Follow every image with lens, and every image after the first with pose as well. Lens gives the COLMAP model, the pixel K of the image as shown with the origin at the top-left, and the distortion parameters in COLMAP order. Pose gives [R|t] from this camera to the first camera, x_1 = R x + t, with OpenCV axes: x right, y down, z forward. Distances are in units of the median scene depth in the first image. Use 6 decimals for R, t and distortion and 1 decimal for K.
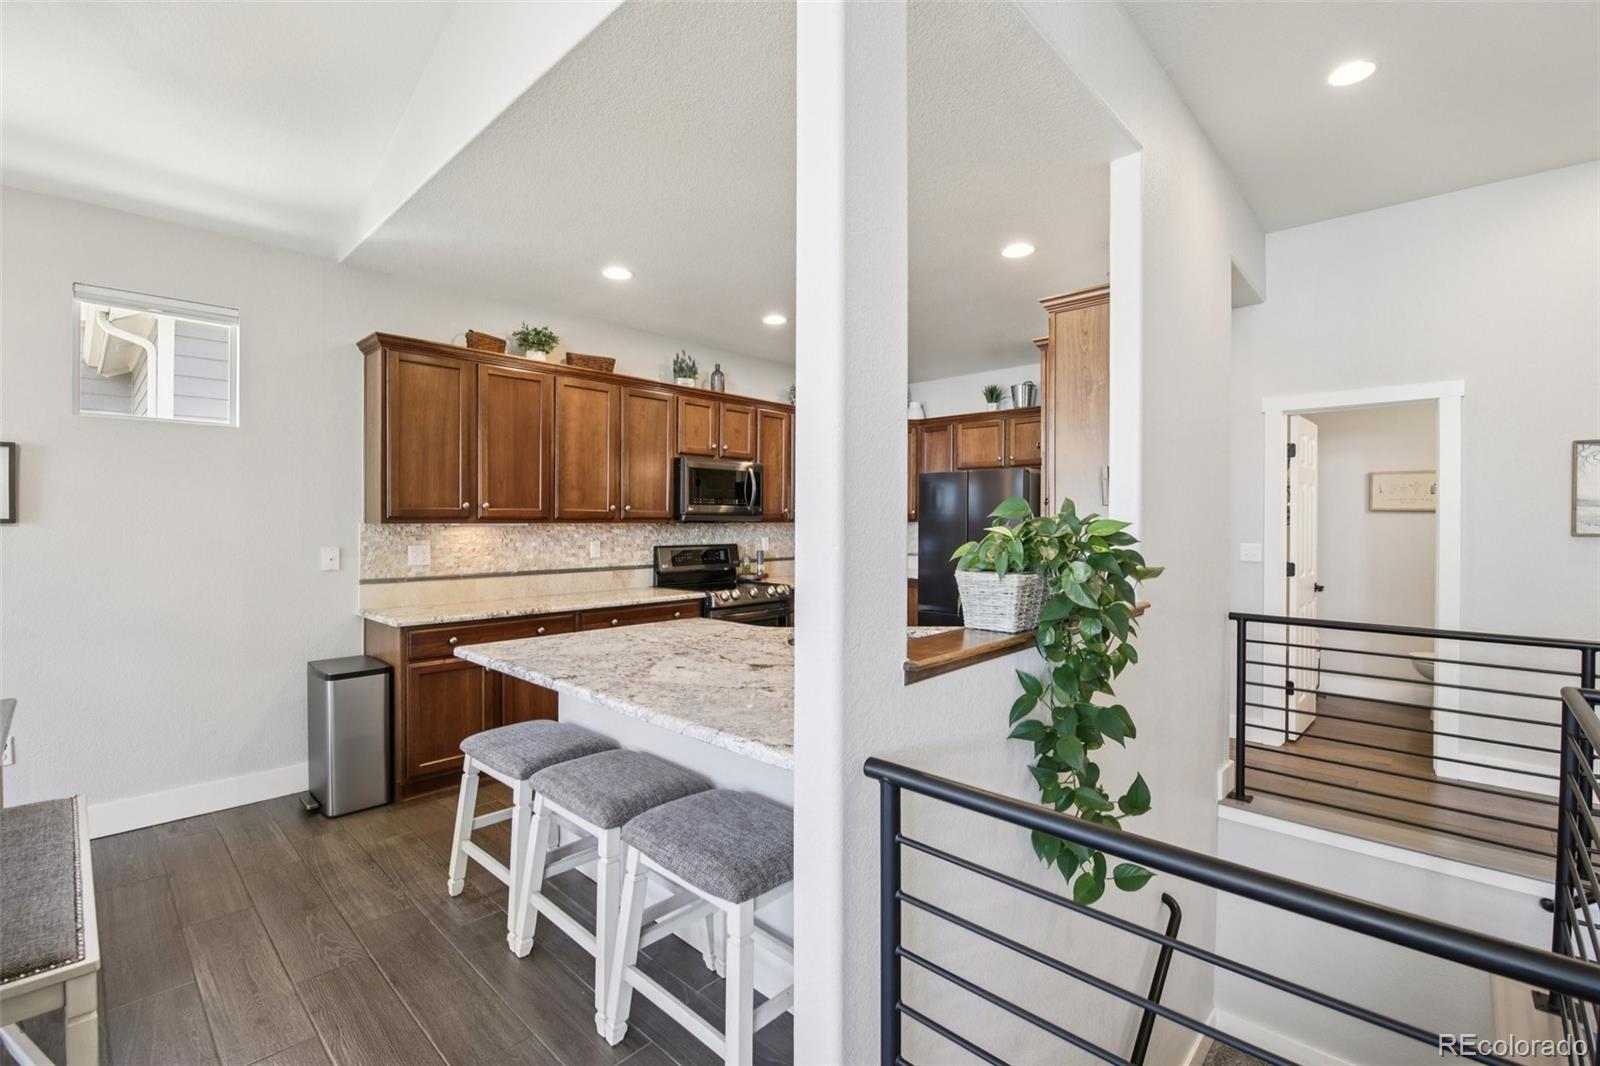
lens RADIAL K [[709.4, 0, 803.1], [0, 709.4, 525.6], [0, 0, 1]] dist [0.000039, -0.000073]
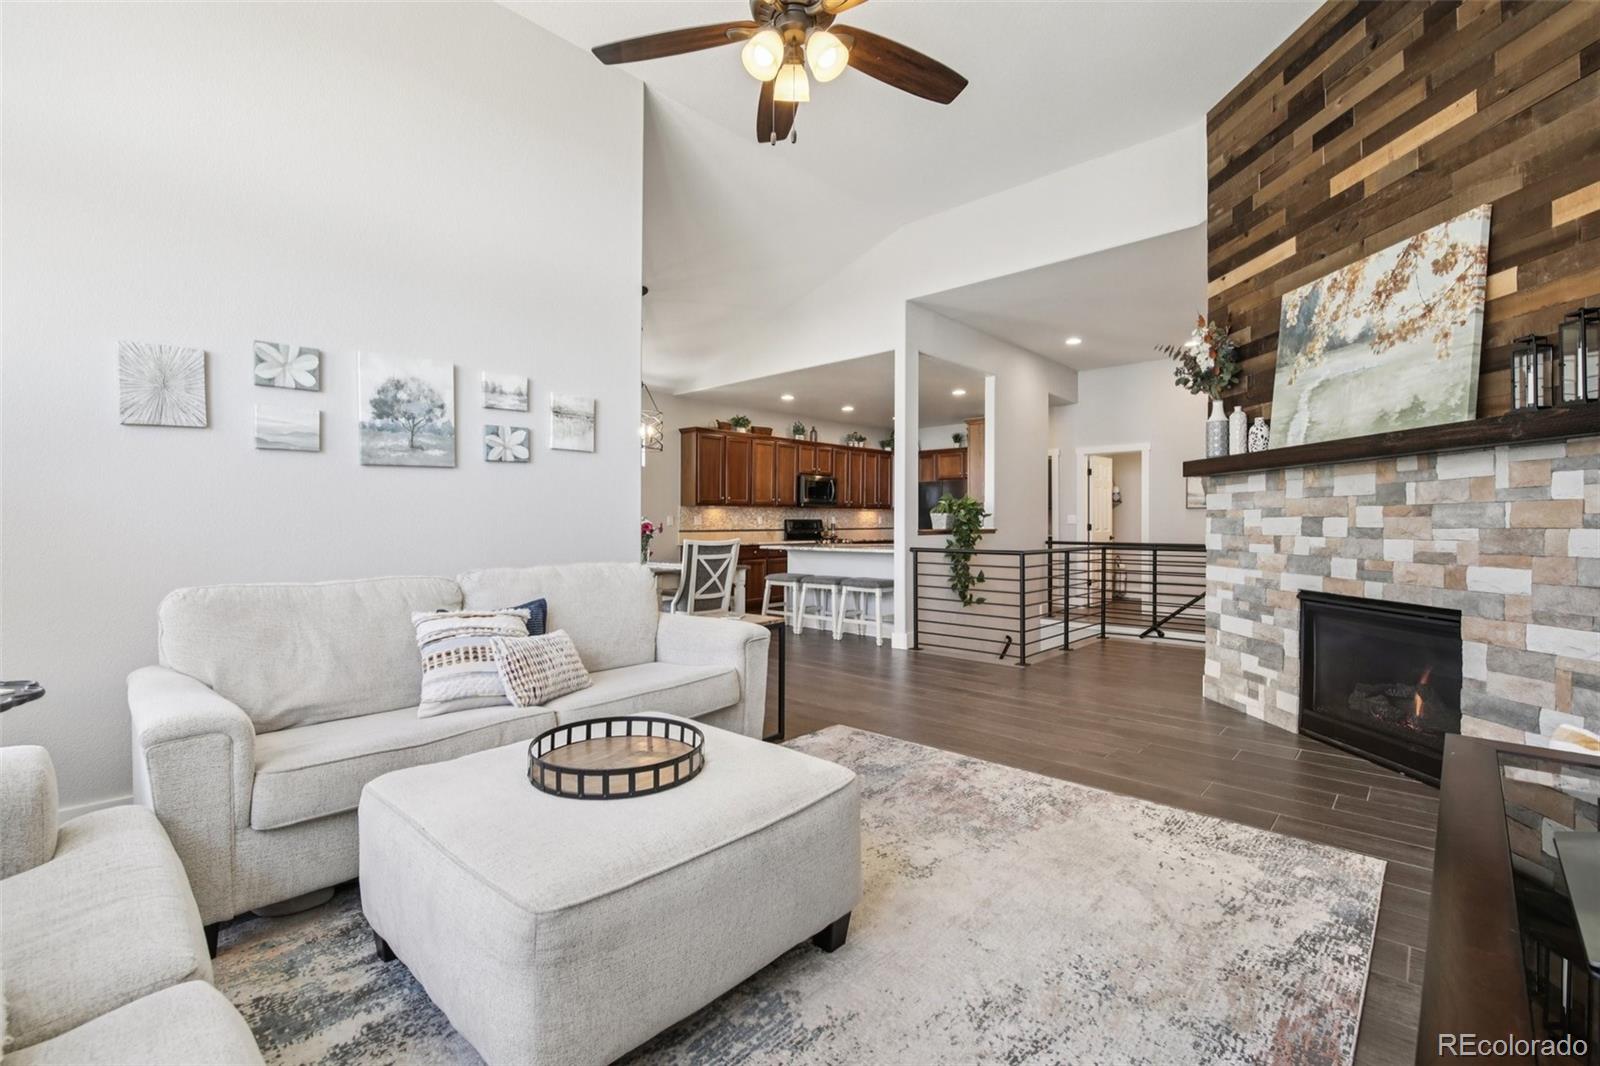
lens RADIAL K [[709.4, 0, 796.2], [0, 709.4, 532.8], [0, 0, 1]] dist [0.000039, -0.000073]
pose [[0.999989, -0.004259, 0.001715, -0.211377], [0.004245, 0.999959, 0.008044, 0.058038], [-0.001749, -0.008036, 0.999966, -1.163979]]
